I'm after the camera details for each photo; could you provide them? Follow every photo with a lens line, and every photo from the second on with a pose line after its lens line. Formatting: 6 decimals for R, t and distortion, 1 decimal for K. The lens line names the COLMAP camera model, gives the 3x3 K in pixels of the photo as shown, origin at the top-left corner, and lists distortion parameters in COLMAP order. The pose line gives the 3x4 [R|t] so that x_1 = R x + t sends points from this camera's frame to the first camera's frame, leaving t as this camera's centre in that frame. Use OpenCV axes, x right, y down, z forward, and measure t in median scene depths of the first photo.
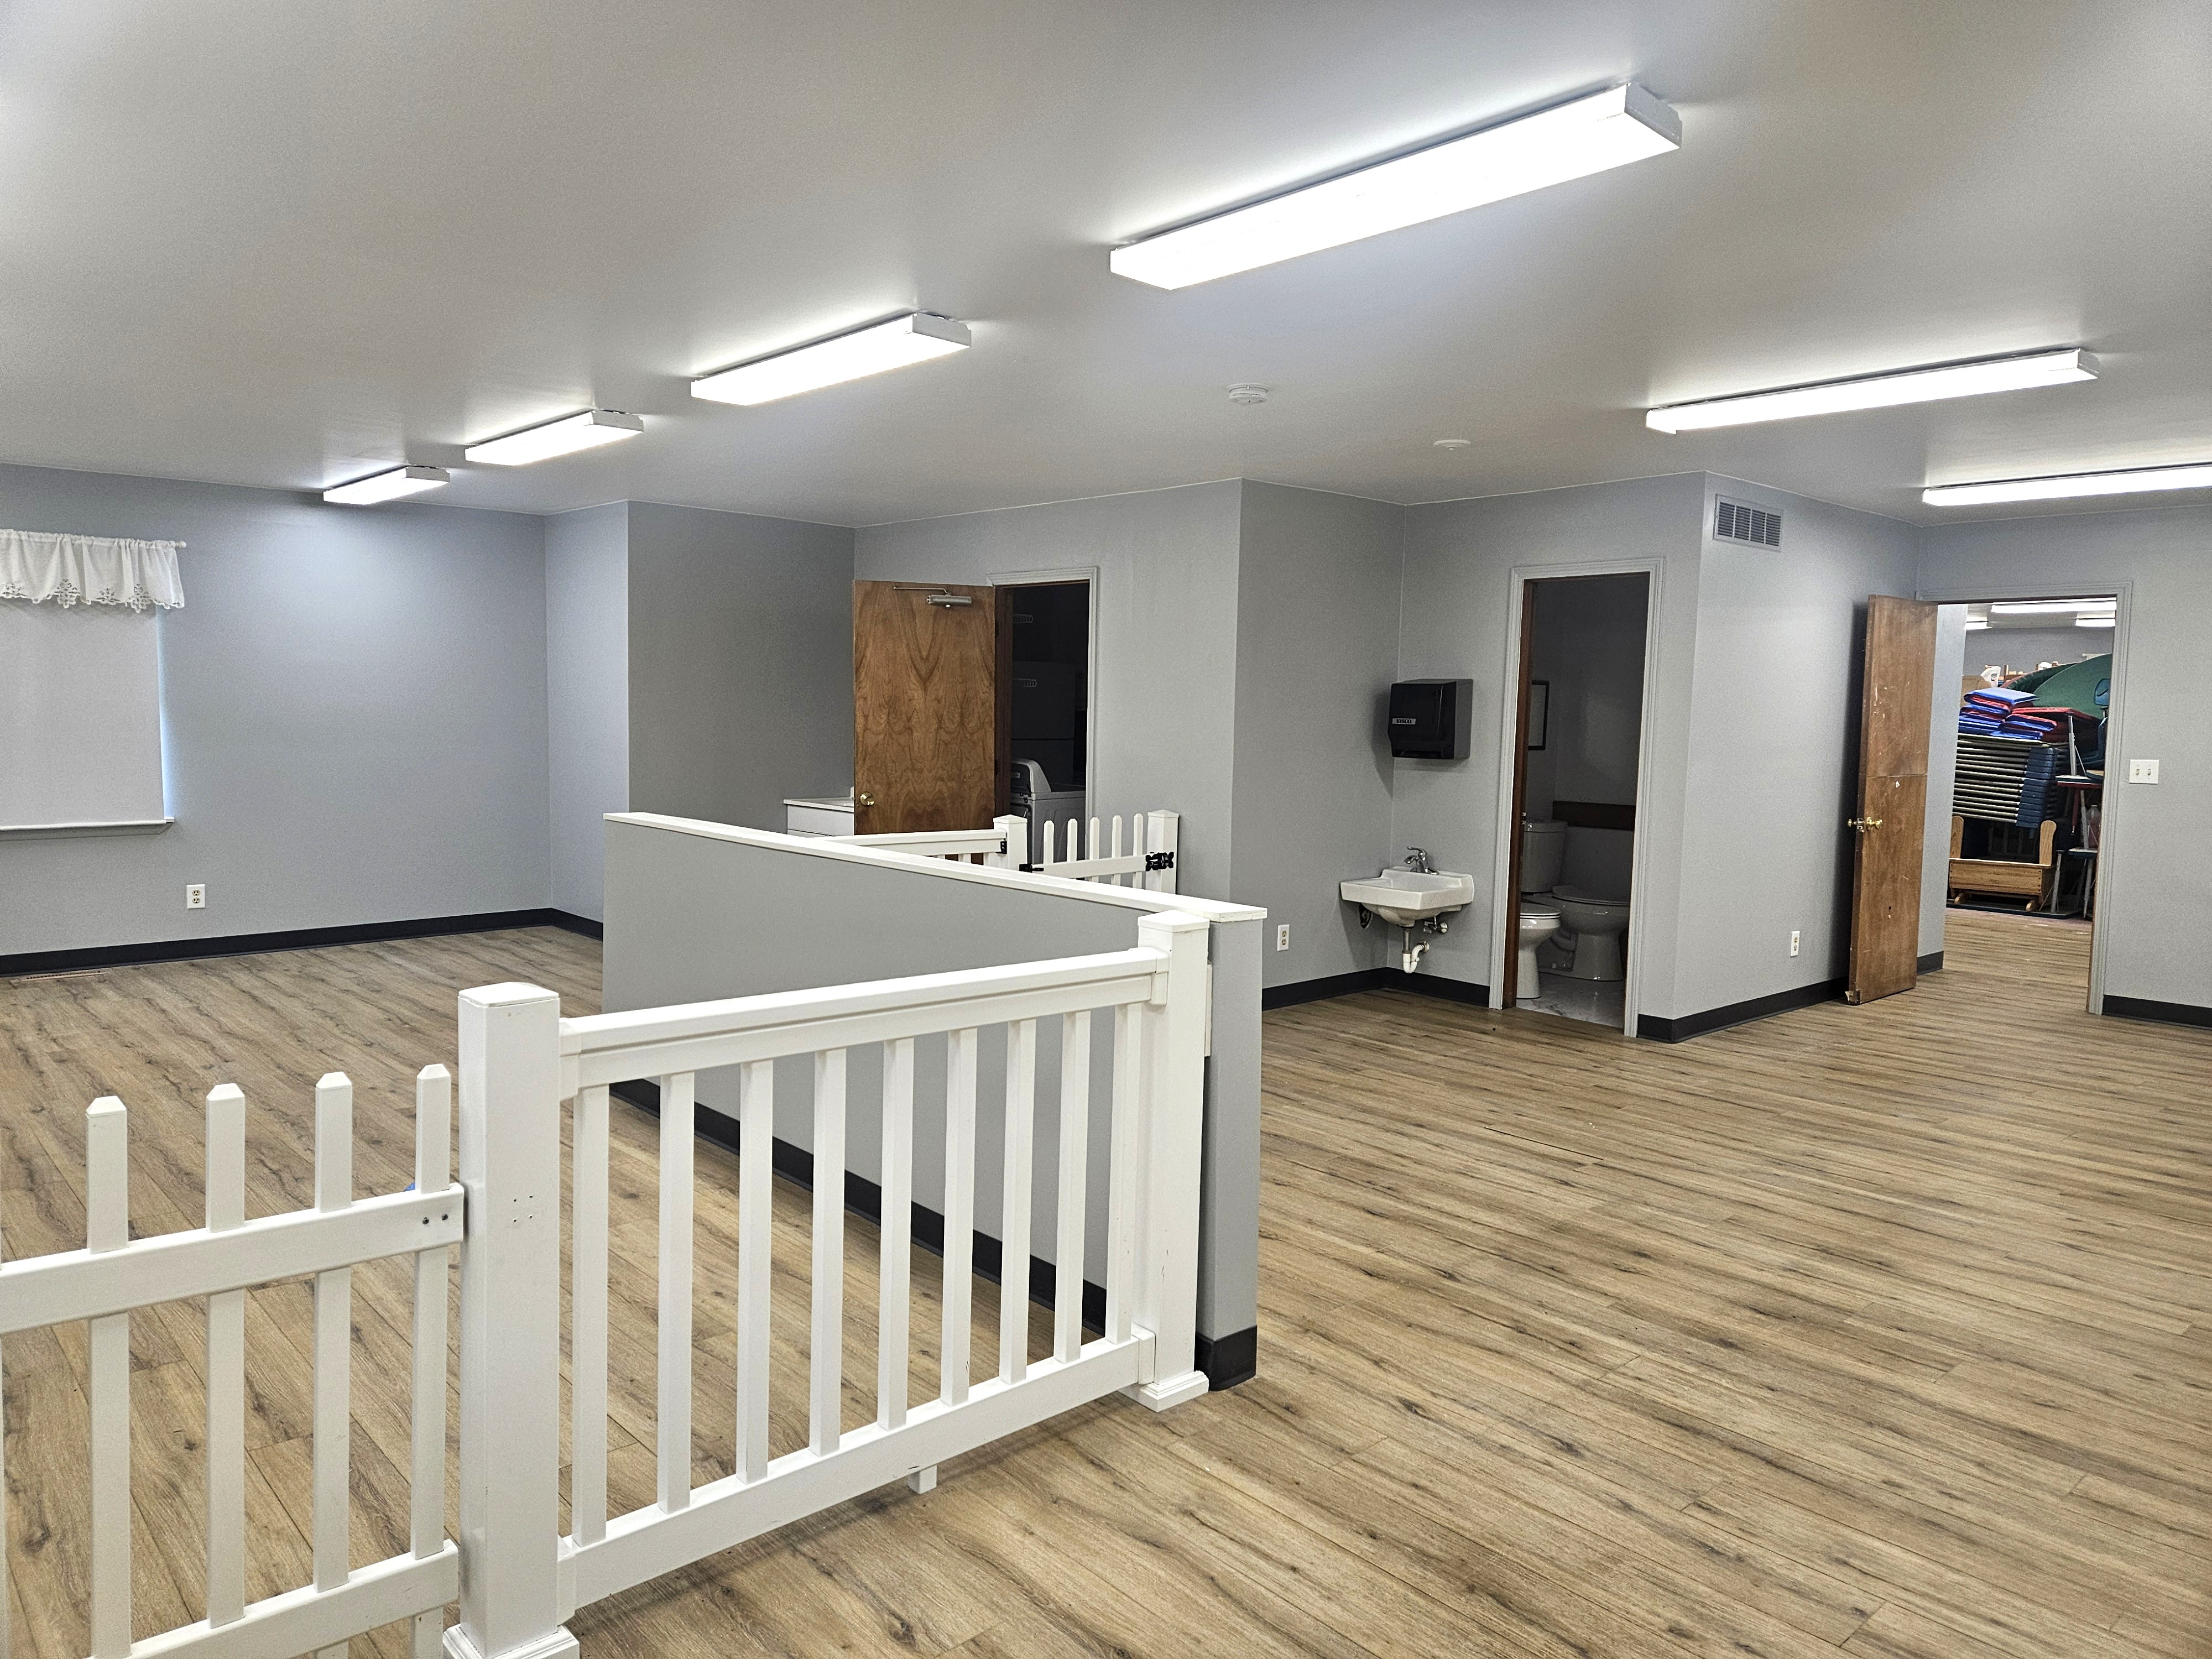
lens RADIAL K [[1470.1, 0, 1096.5], [0, 1470.1, 818.8], [0, 0, 1]] dist [0.071147, -0.050140]
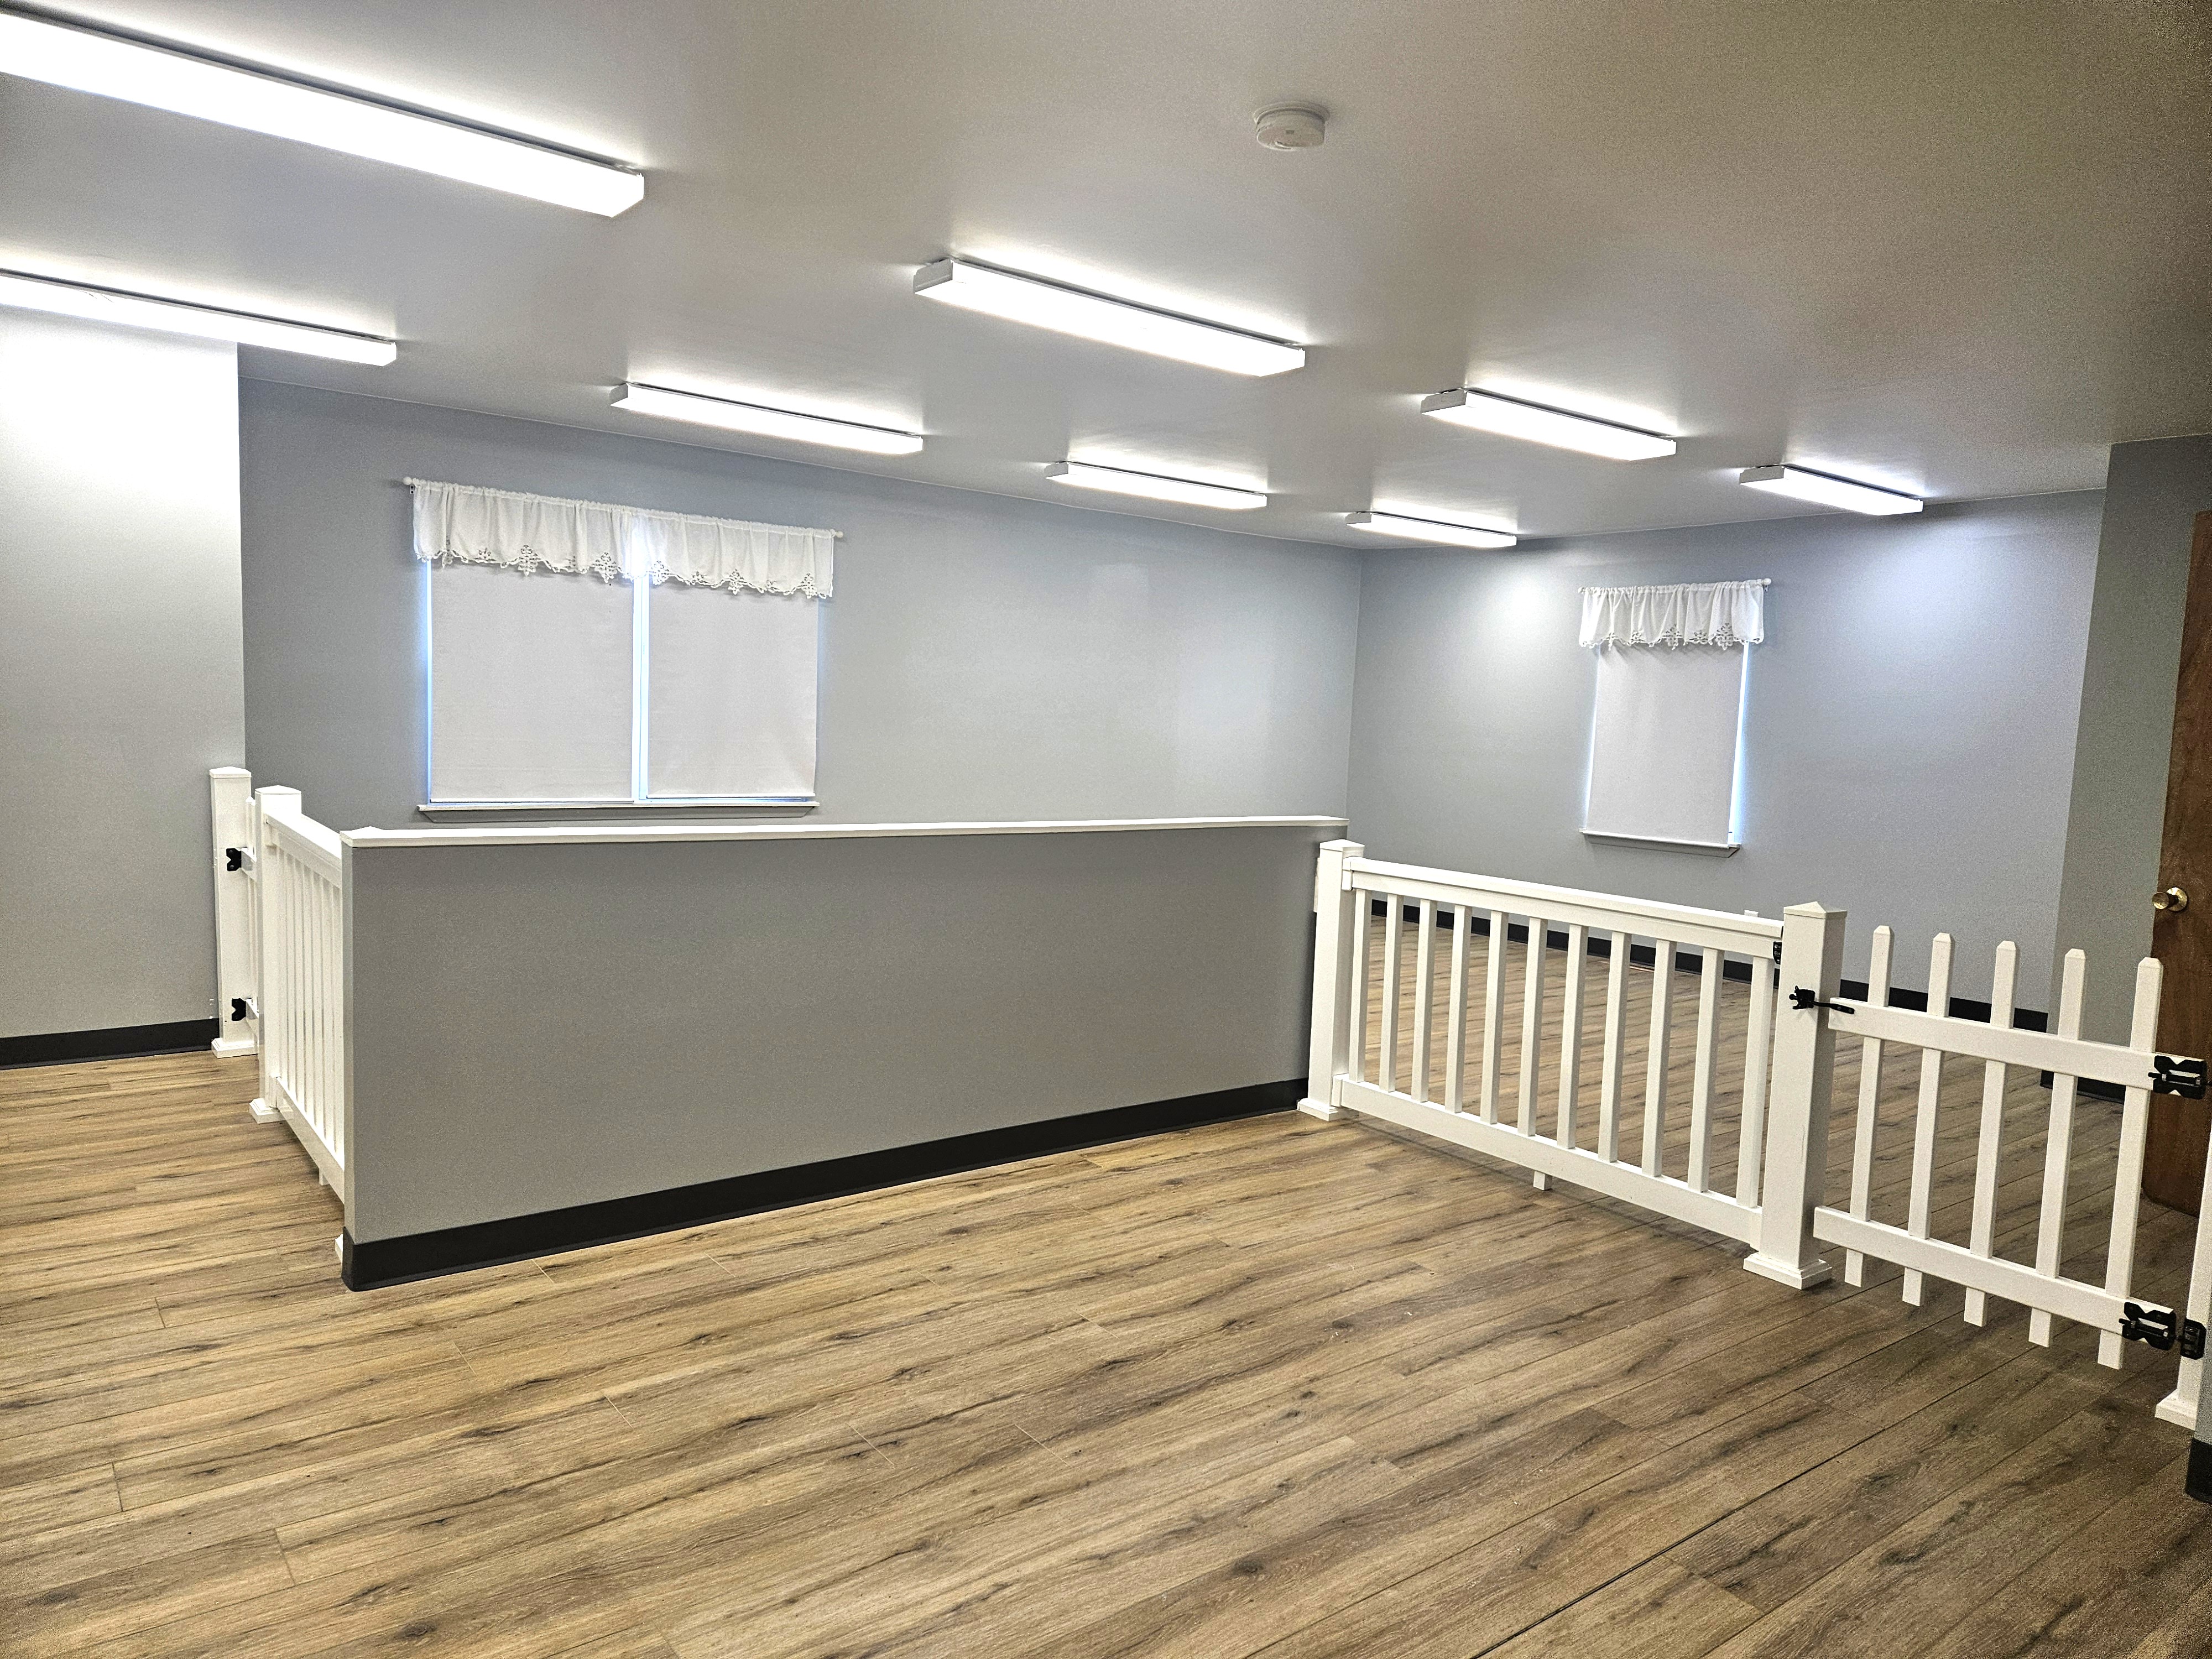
lens RADIAL K [[1470.1, 0, 1128.4], [0, 1470.1, 823.5], [0, 0, 1]] dist [0.071147, -0.050140]
pose [[-0.071876, 0.058679, -0.995686, 0.707418], [-0.118966, 0.990637, 0.066969, -0.052894], [0.990293, 0.123266, -0.064222, 1.015873]]
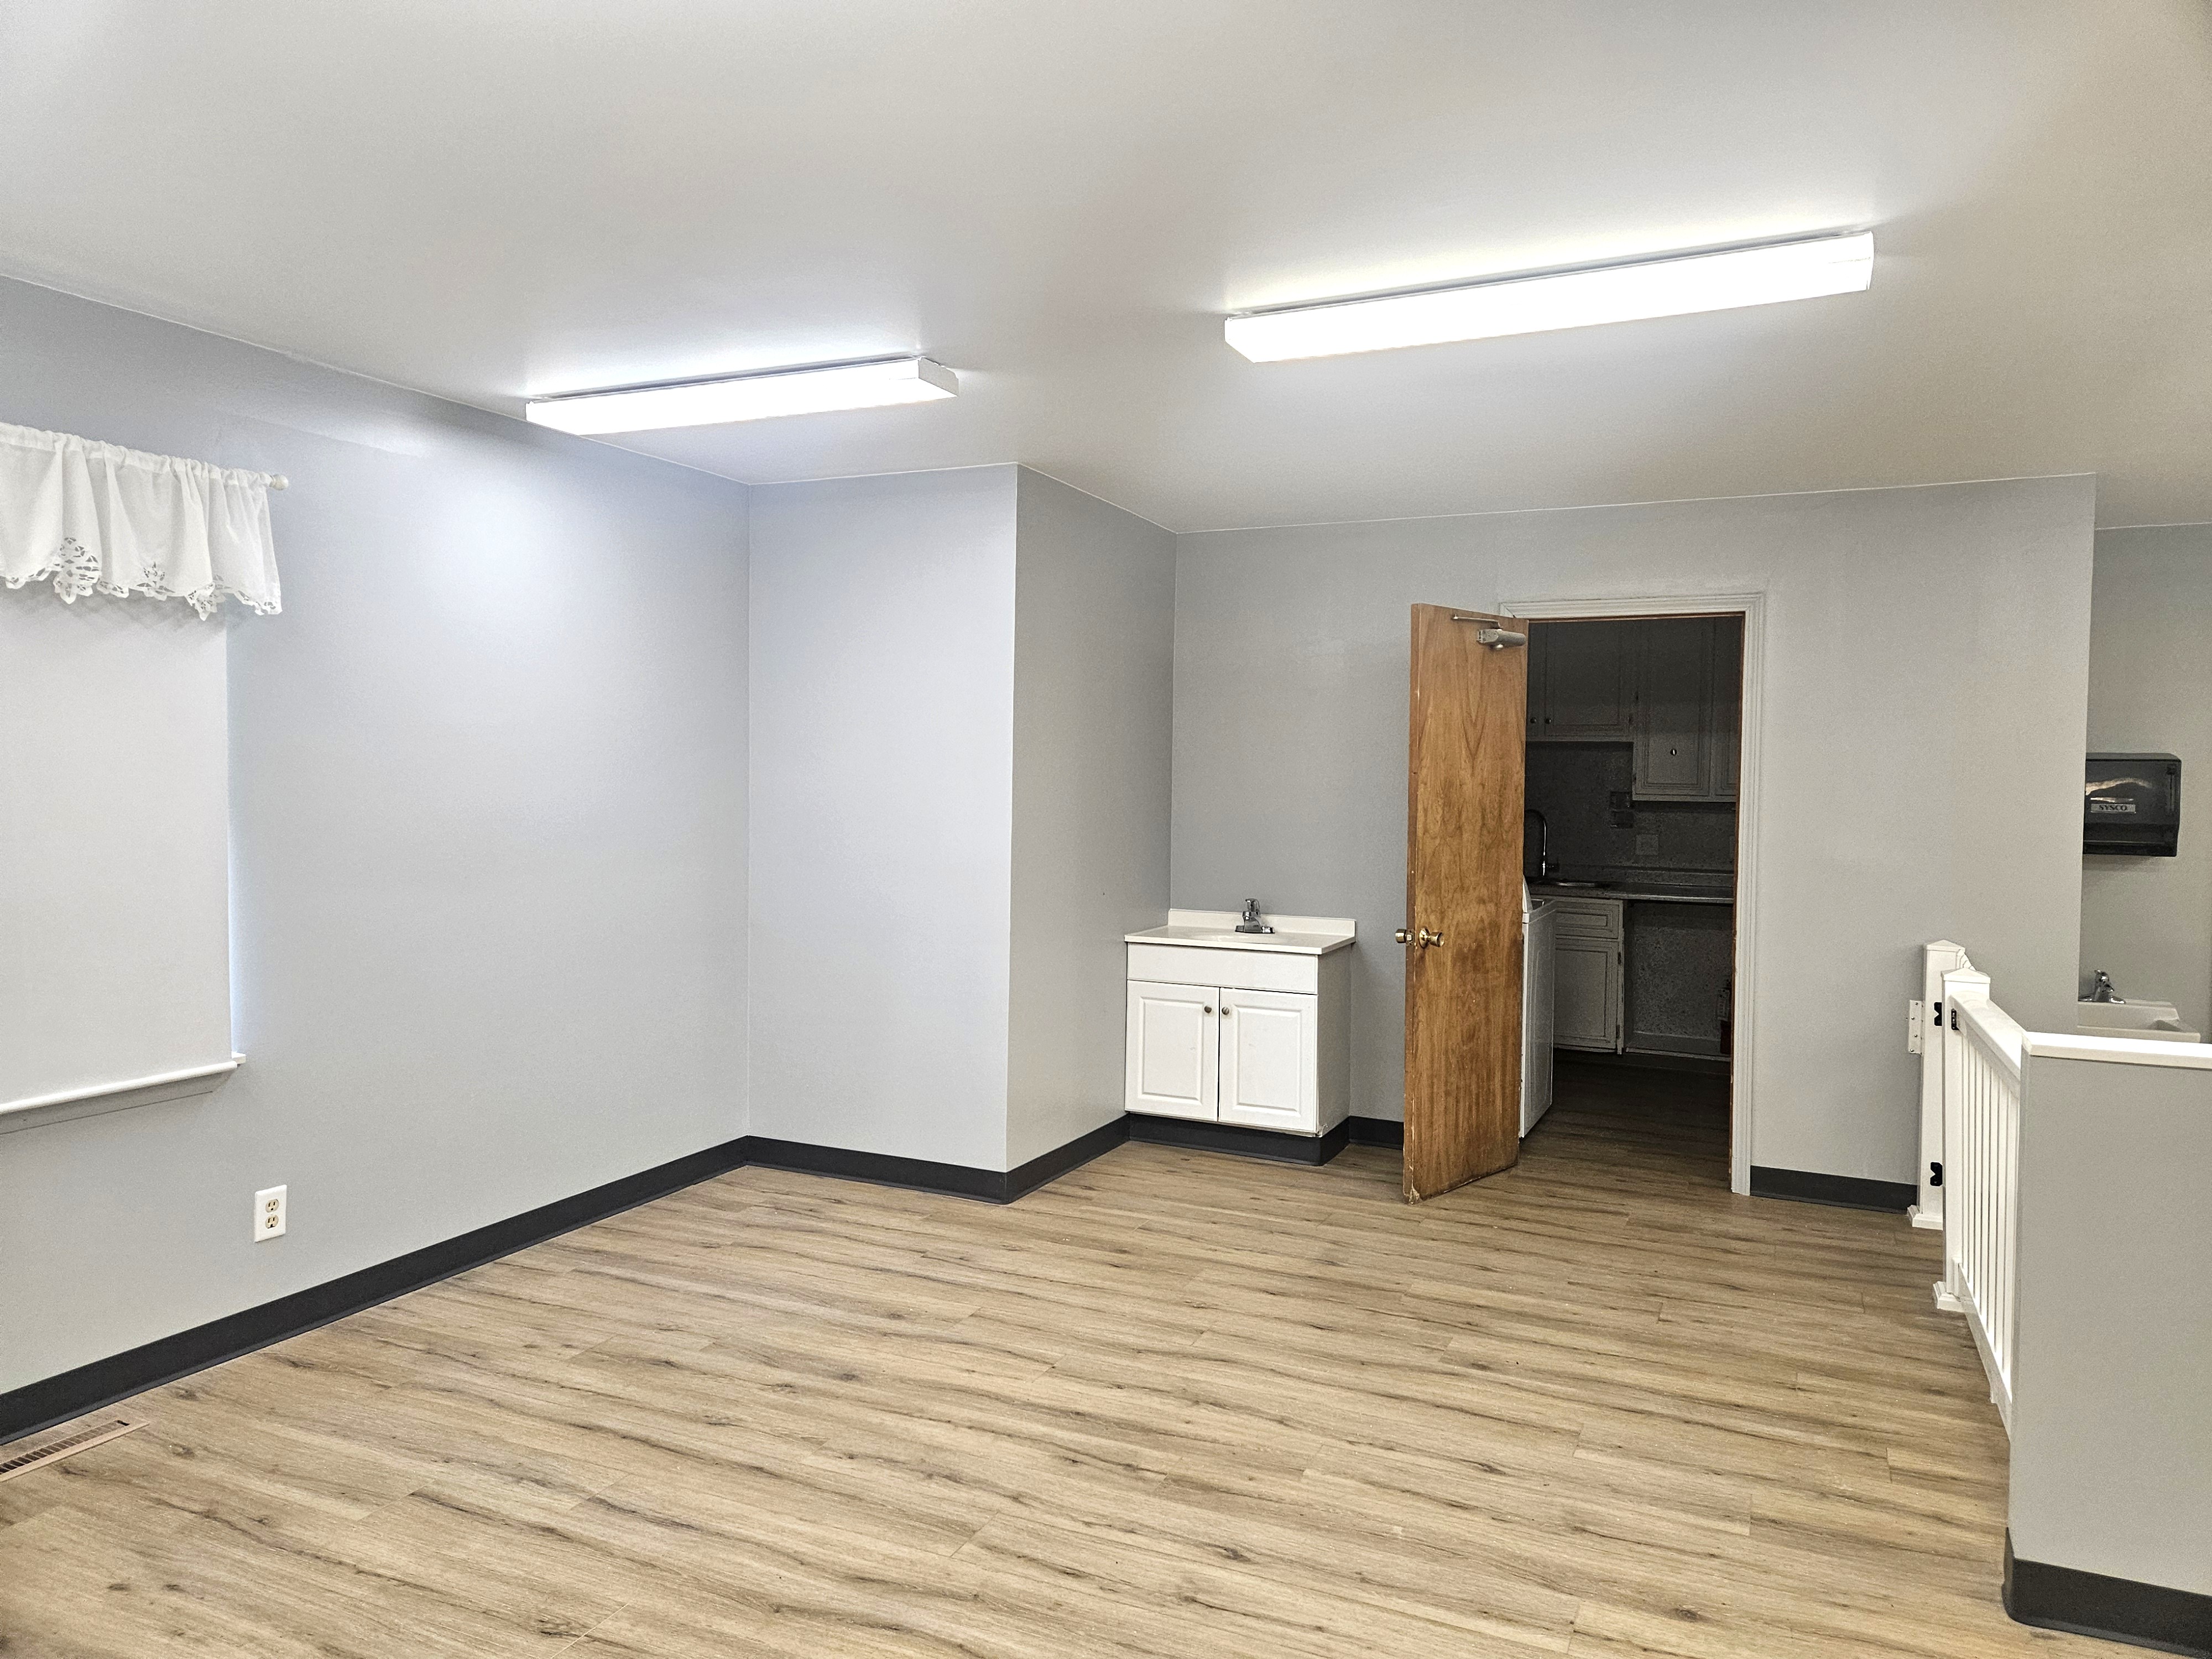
lens RADIAL K [[1470.1, 0, 1110.4], [0, 1470.1, 824.6], [0, 0, 1]] dist [0.071147, -0.050140]
pose [[0.922234, -0.021204, 0.386051, -0.862376], [0.036965, 0.998757, -0.033448, -0.074740], [-0.384861, 0.045117, 0.921871, 0.722637]]
